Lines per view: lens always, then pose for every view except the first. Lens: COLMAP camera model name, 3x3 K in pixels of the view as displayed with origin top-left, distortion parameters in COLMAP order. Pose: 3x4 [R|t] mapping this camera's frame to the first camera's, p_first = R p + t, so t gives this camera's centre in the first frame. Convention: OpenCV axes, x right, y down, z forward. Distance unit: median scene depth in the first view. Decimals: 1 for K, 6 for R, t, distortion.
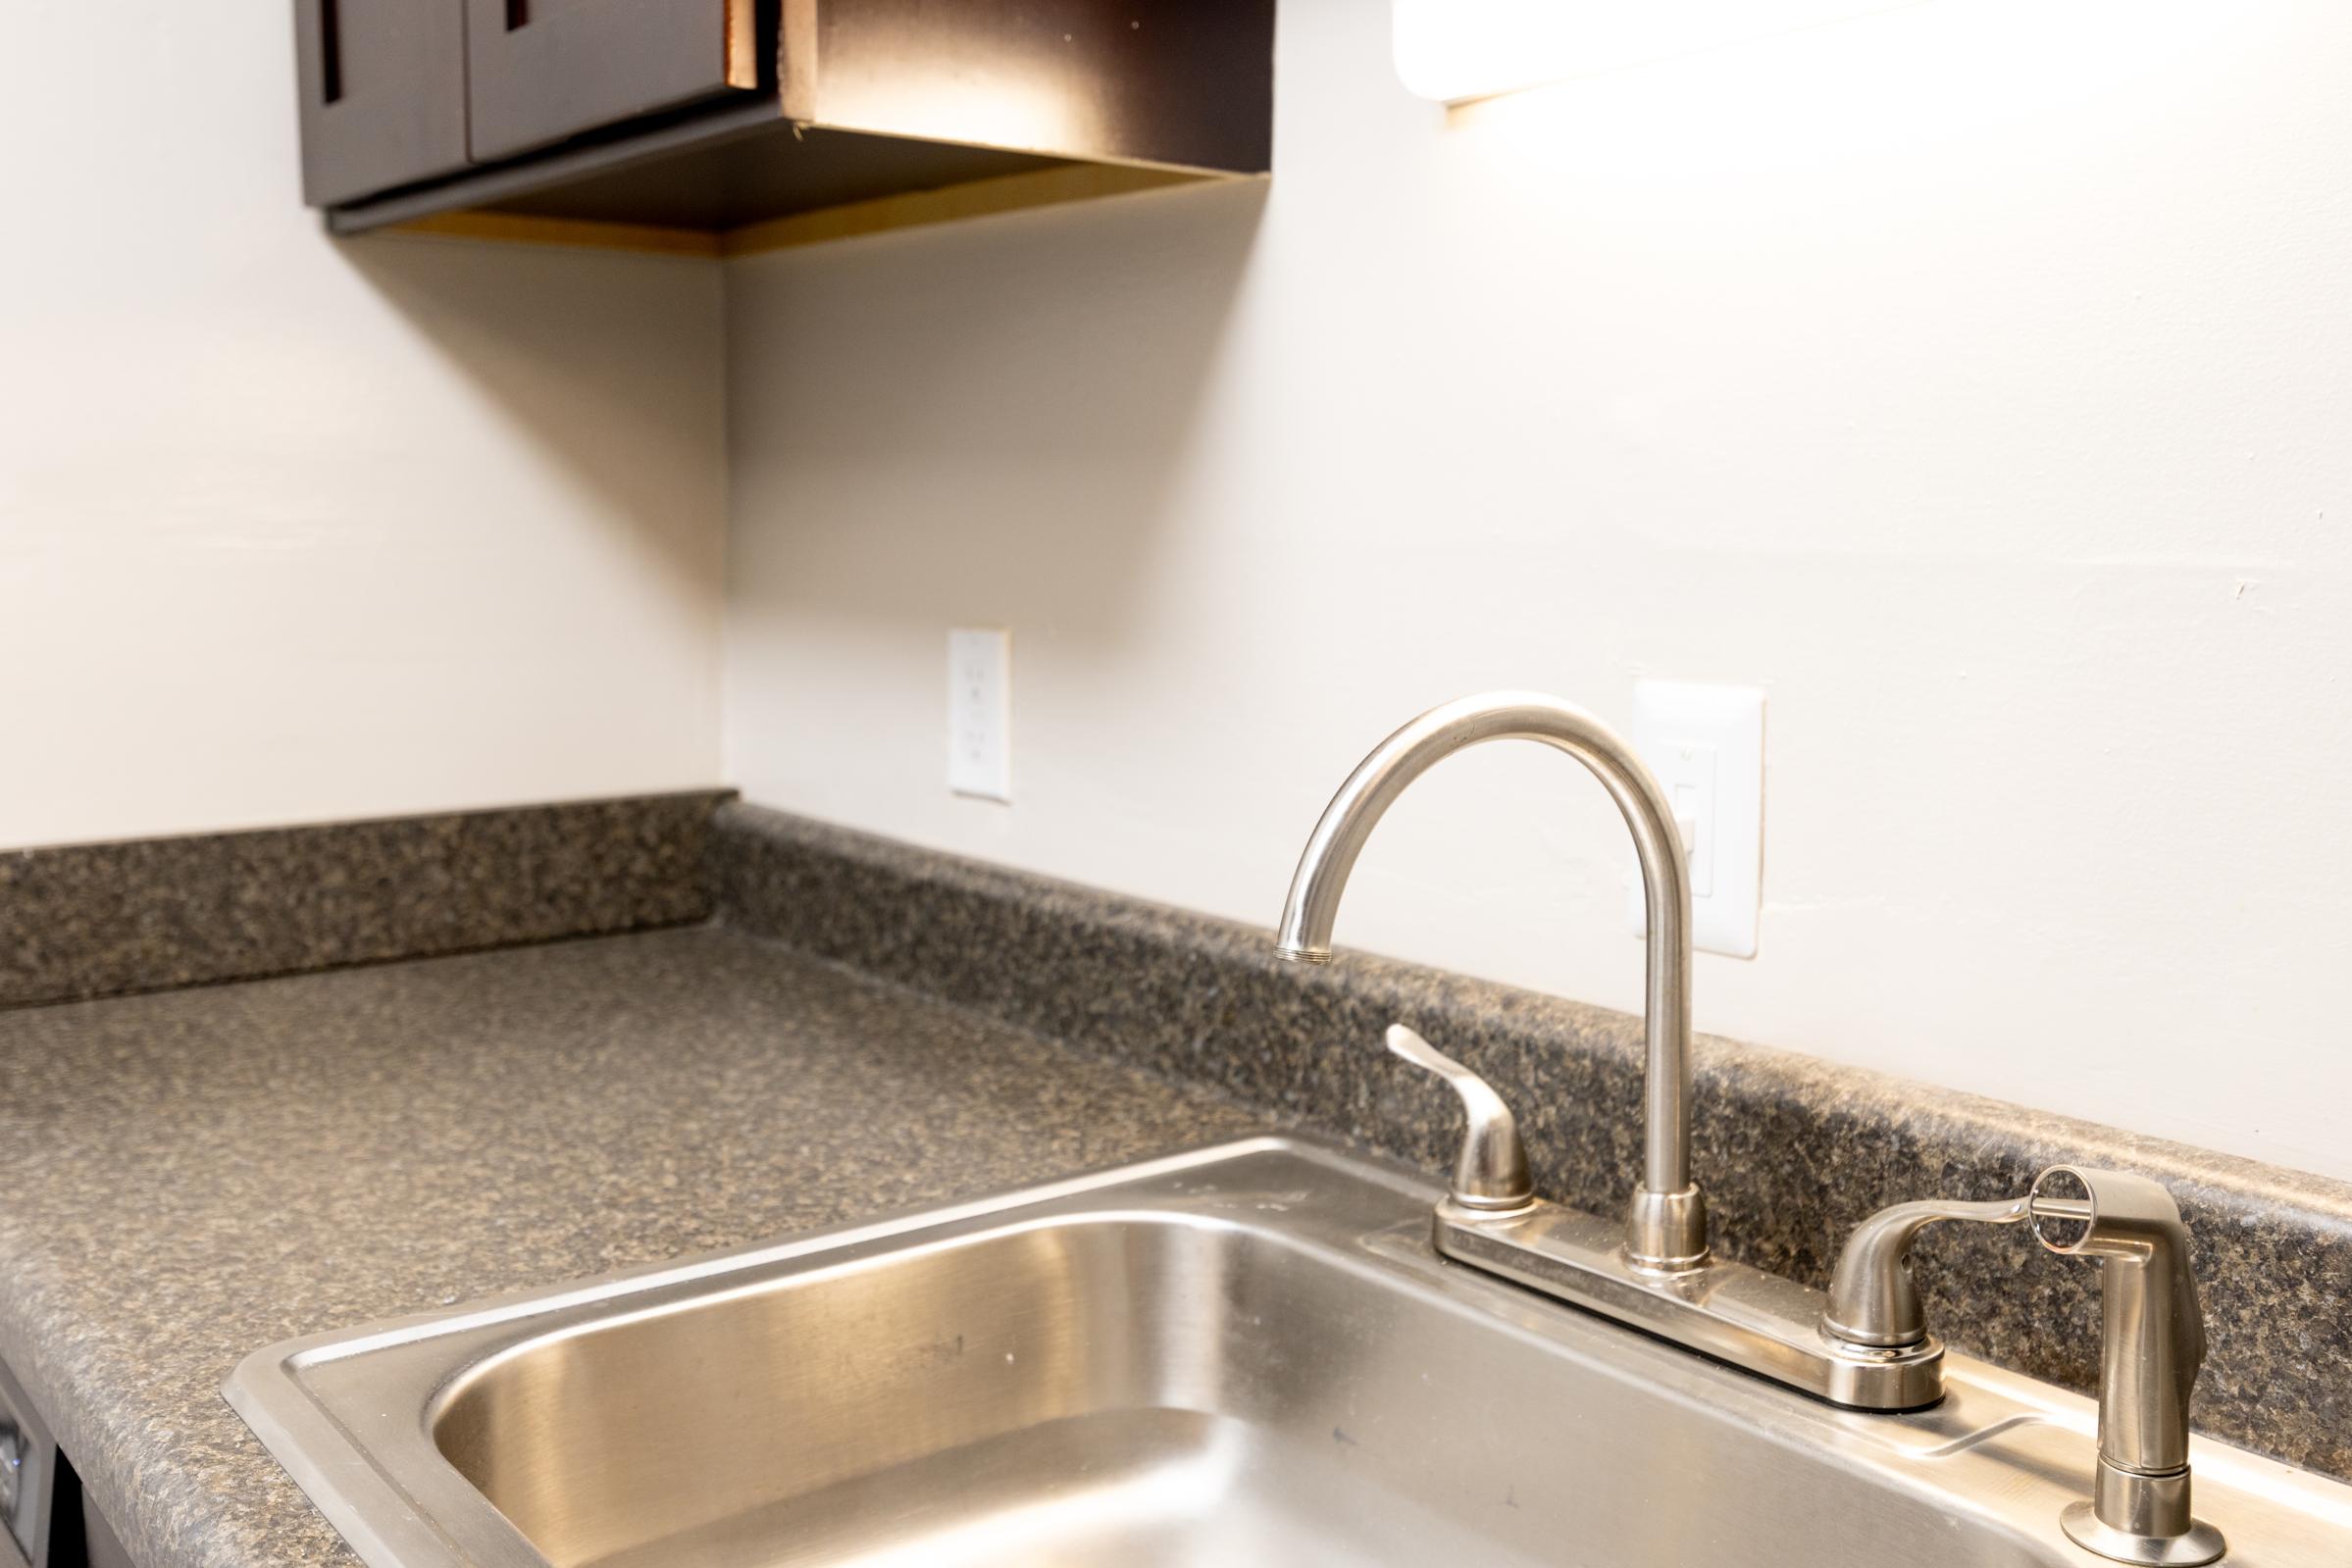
lens RADIAL K [[2252.7, 0, 1169.4], [0, 2252.7, 783.7], [0, 0, 1]] dist [0.007574, 0.000000]
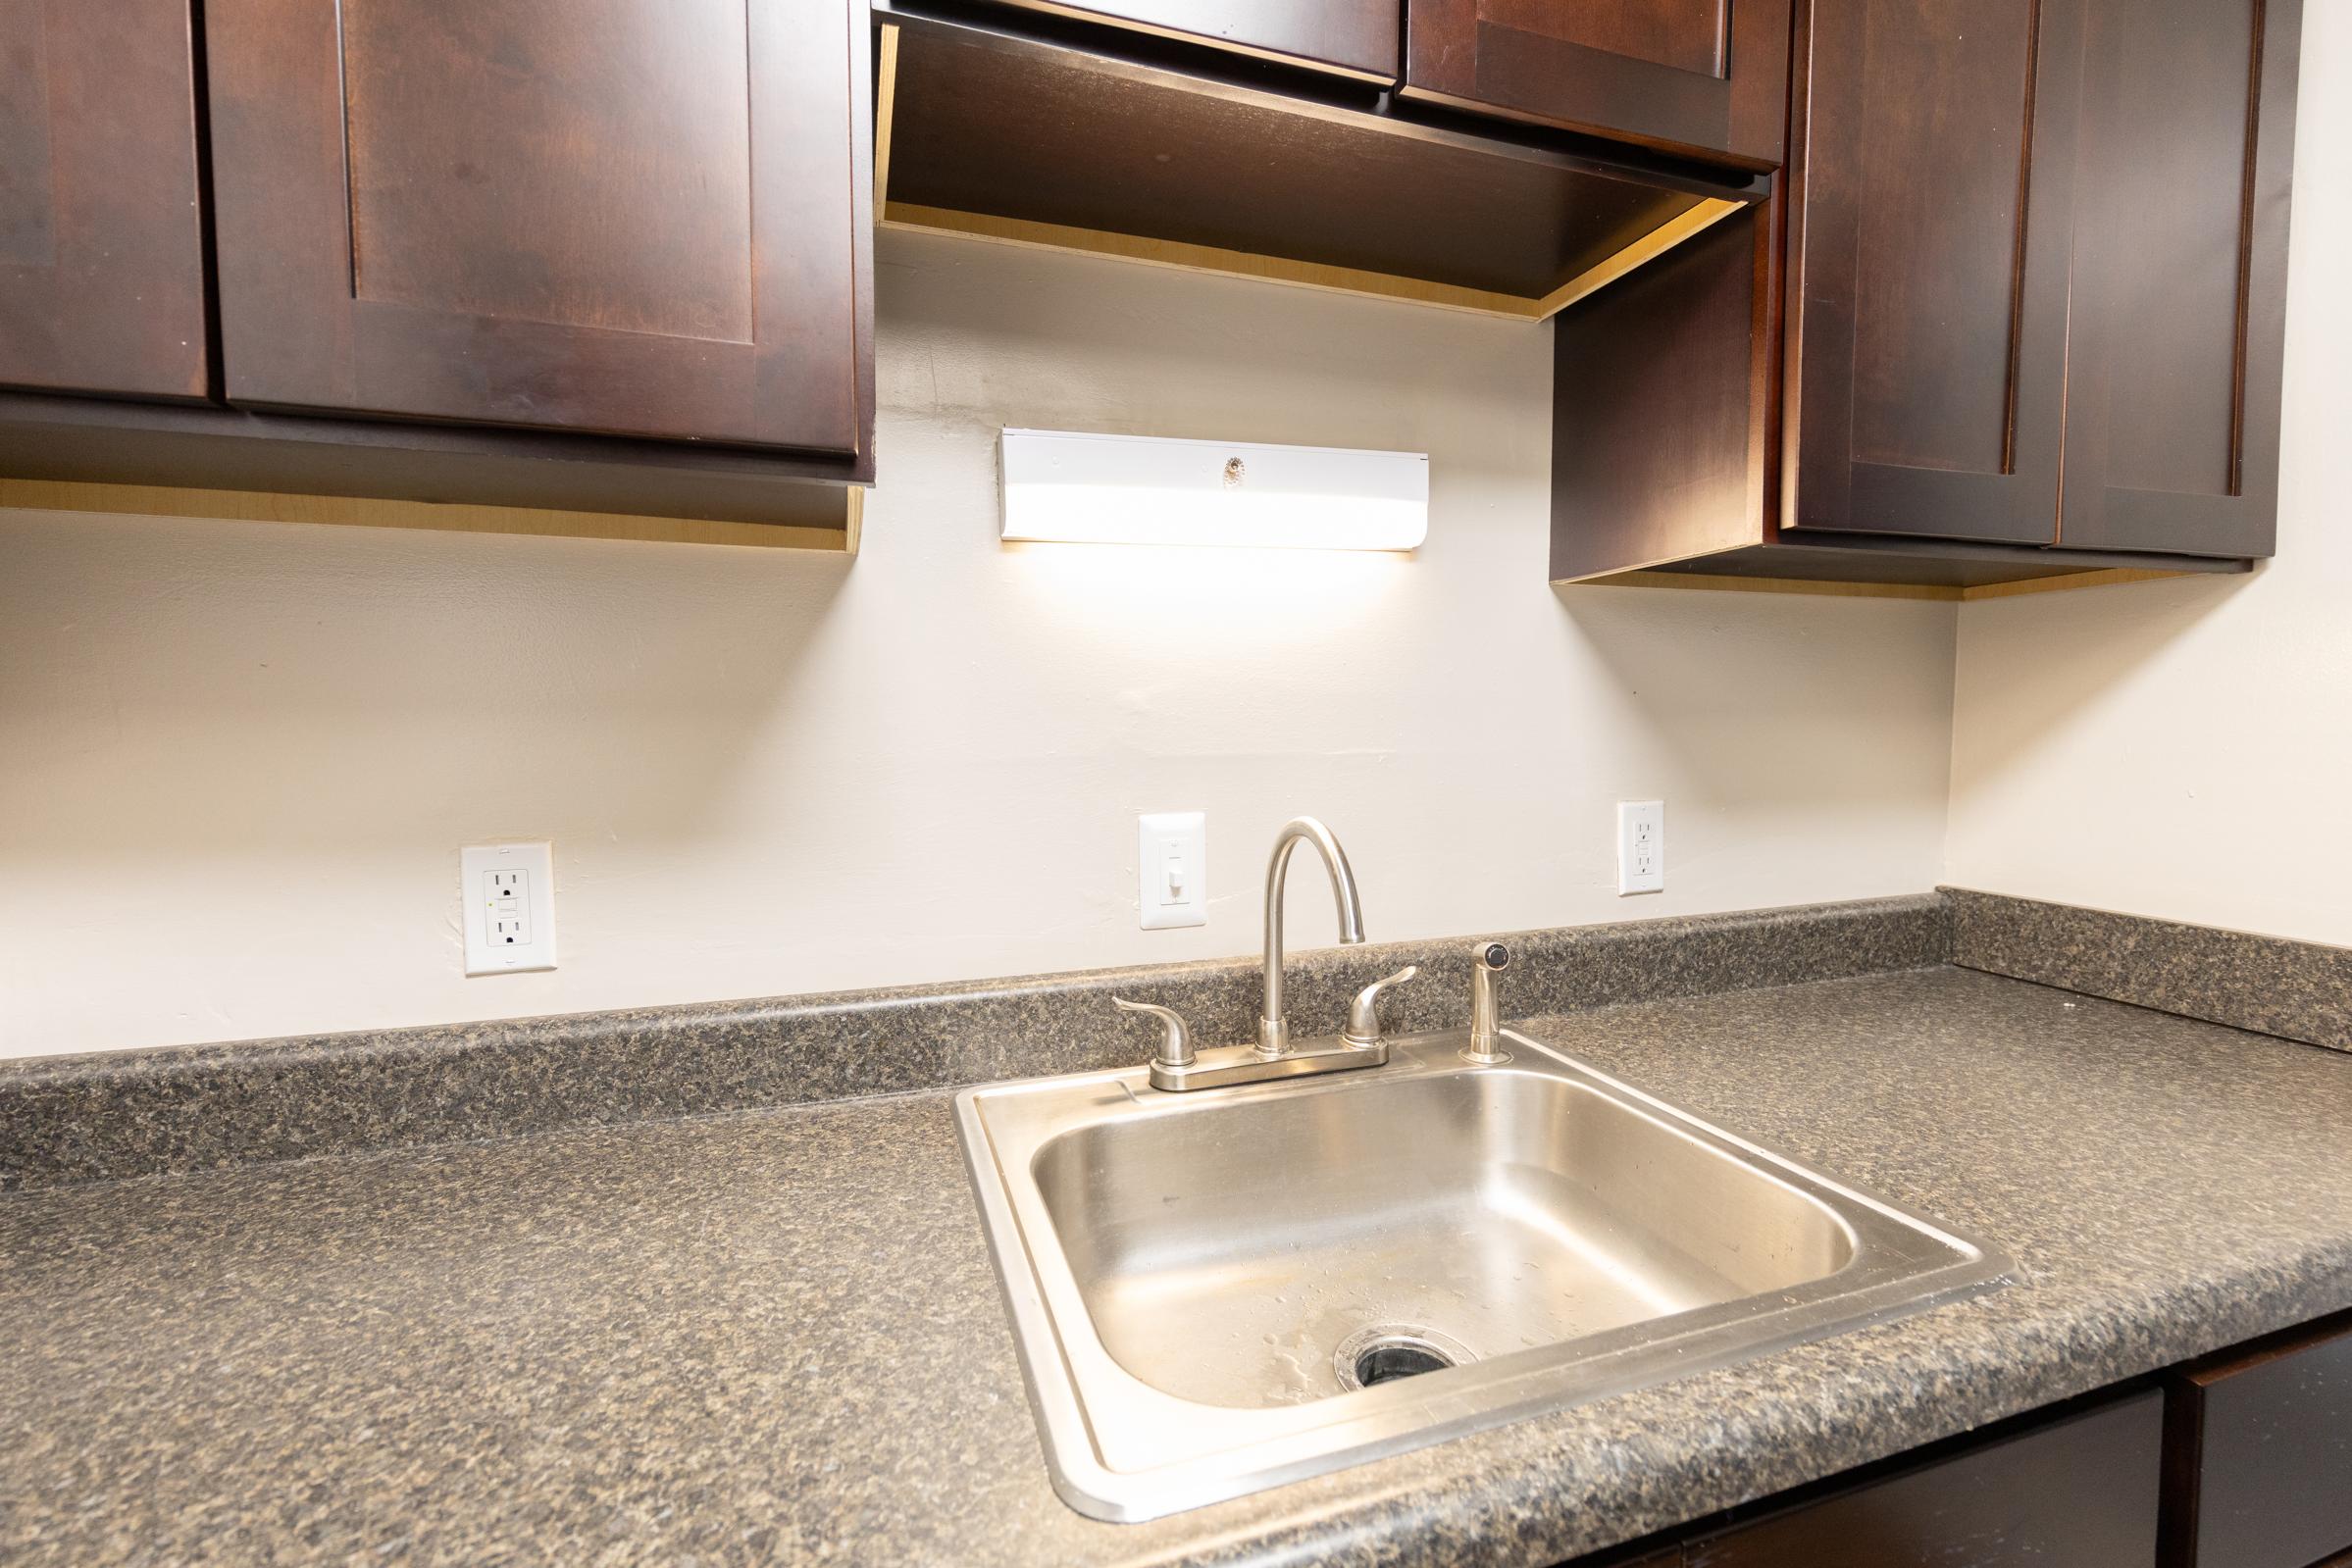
lens RADIAL K [[1012.1, 0, 1163.1], [0, 1012.1, 777.6], [0, 0, 1]] dist [-0.001068, 0.000687]
pose [[0.330288, -0.056195, 0.942206, -0.696387], [0.128705, 0.991584, 0.014023, -0.089795], [-0.935064, 0.116635, 0.334741, 0.608654]]
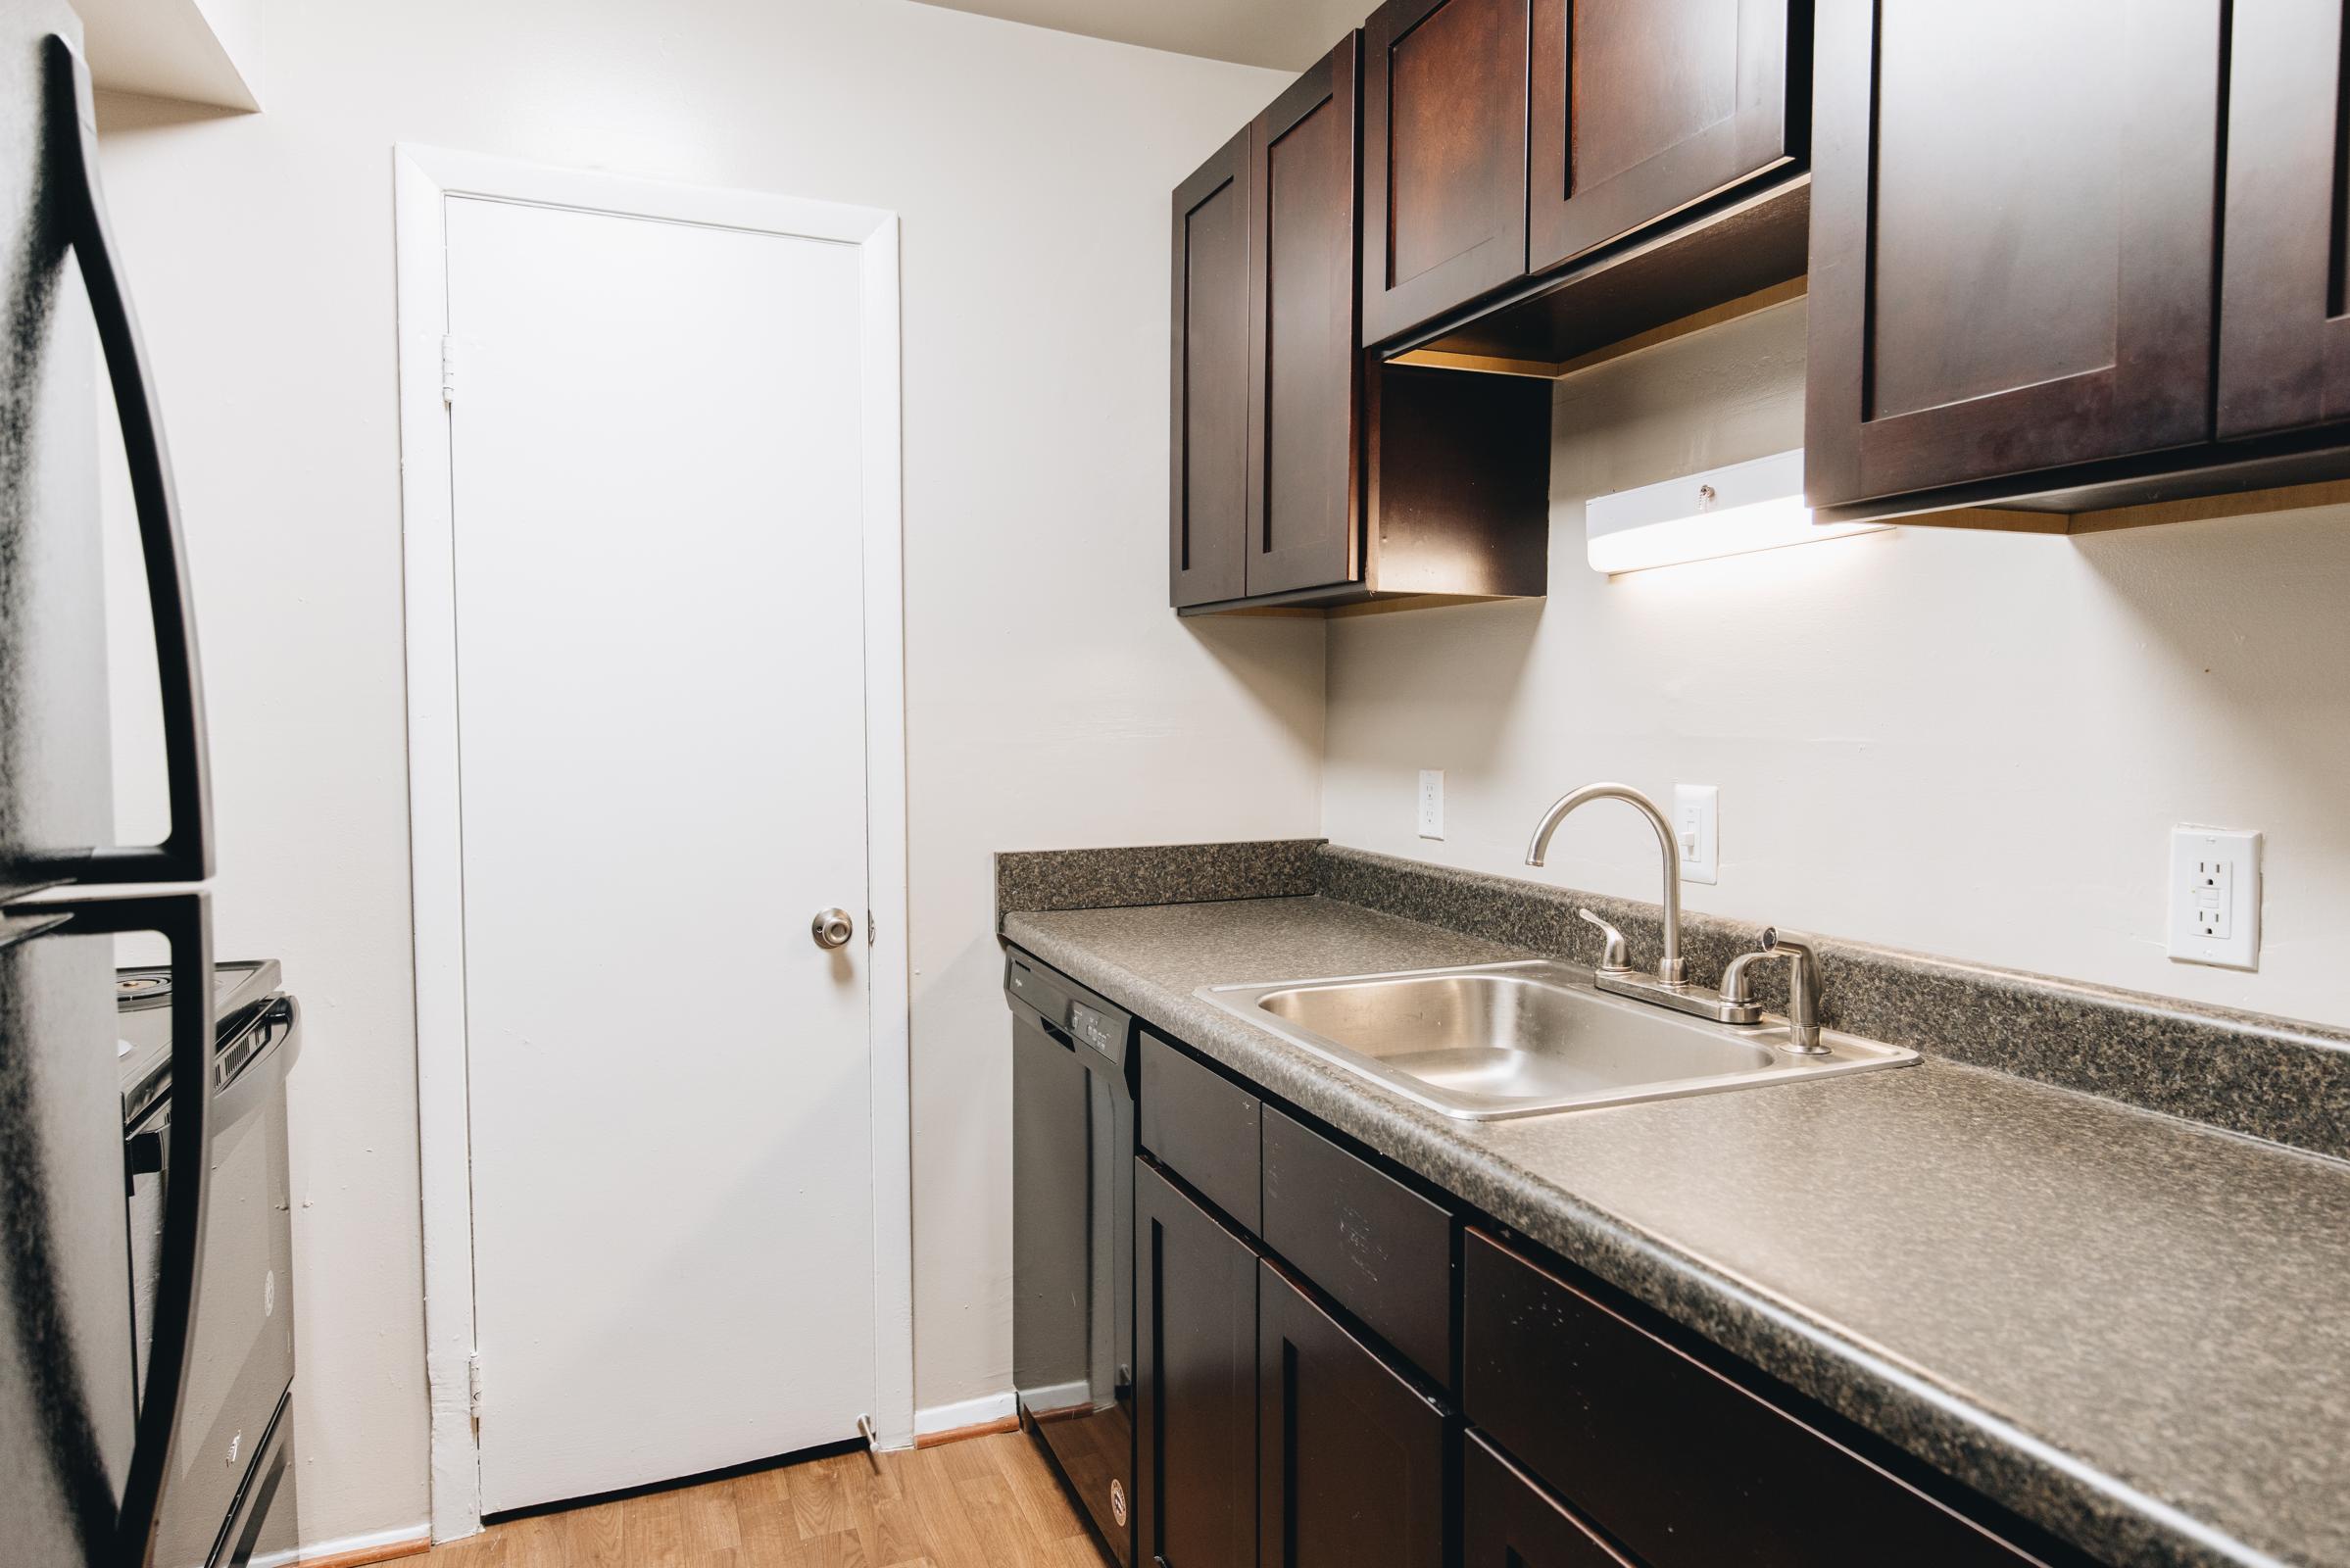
lens RADIAL K [[1384.2, 0, 1176.4], [0, 1384.2, 764.6], [0, 0, 1]] dist [0.025572, 0.000898]
pose [[0.964837, 0.006930, -0.262756, 0.062236], [-0.030279, 0.995928, -0.084918, 0.086632], [0.261097, 0.089888, 0.961118, -0.741966]]
